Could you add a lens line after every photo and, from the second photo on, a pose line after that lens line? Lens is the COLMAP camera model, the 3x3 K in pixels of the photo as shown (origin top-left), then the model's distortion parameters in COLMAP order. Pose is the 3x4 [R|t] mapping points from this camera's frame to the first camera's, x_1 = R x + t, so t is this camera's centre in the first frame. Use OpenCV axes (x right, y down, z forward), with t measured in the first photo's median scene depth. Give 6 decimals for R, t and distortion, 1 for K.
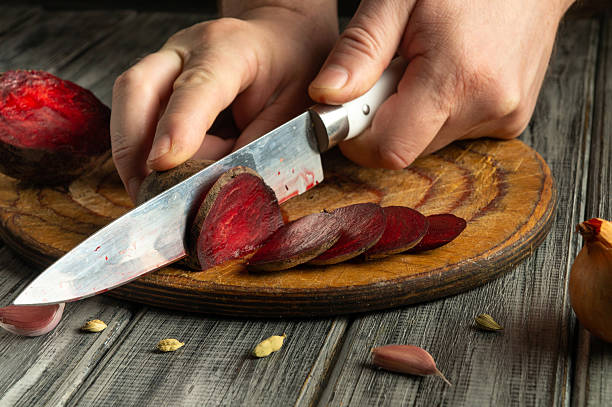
lens RADIAL K [[1160.6, 0, 311.1], [0, 1160.6, 198.1], [0, 0, 1]] dist [0.018672, 0.000000]
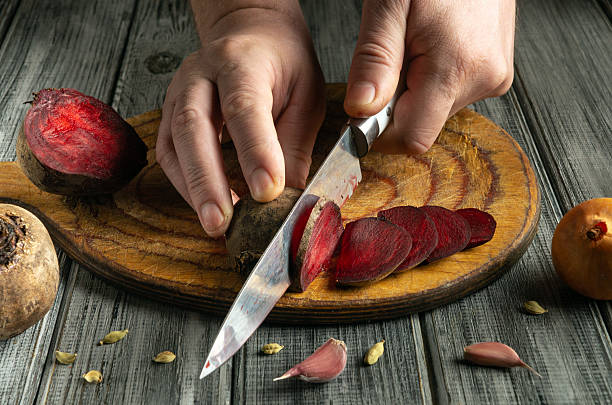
lens RADIAL K [[1051.4, 0, 304.2], [0, 1051.4, 204.6], [0, 0, 1]] dist [0.005418, 0.000000]
pose [[0.968578, -0.106121, 0.224935, -0.317226], [0.064926, 0.980927, 0.183212, -0.215646], [-0.240087, -0.162851, 0.956994, -0.003224]]
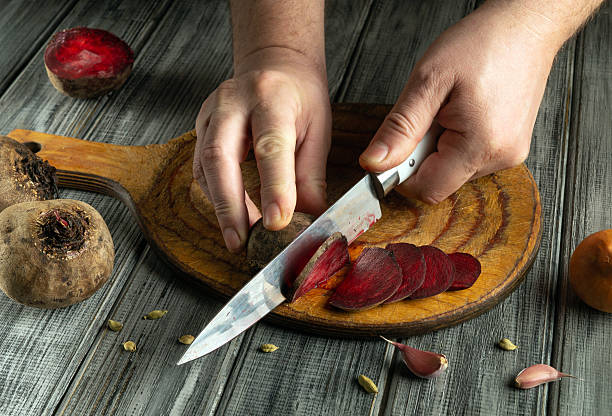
lens RADIAL K [[943.4, 0, 304.8], [0, 943.4, 208.9], [0, 0, 1]] dist [0.003789, 0.000000]
pose [[0.999650, 0.025765, 0.005968, -0.096368], [-0.026366, 0.953265, 0.300984, -0.407793], [0.002065, -0.301036, 0.953611, -0.092640]]
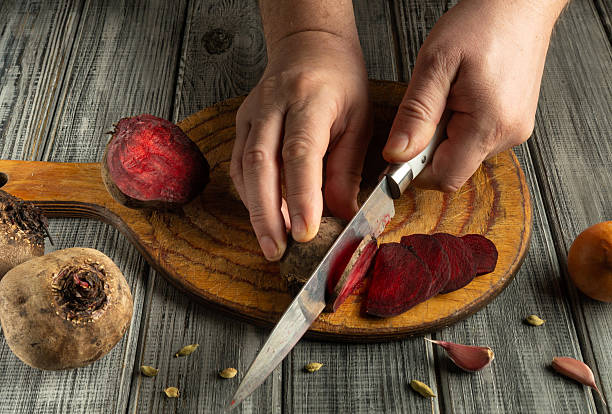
lens RADIAL K [[775.5, 0, 303.7], [0, 775.5, 211.9], [0, 0, 1]] dist [-0.003399, 0.000000]
pose [[0.972916, -0.133481, 0.188726, -0.296941], [0.038560, 0.898707, 0.436851, -0.479266], [-0.227921, -0.417742, 0.879514, 0.215055]]
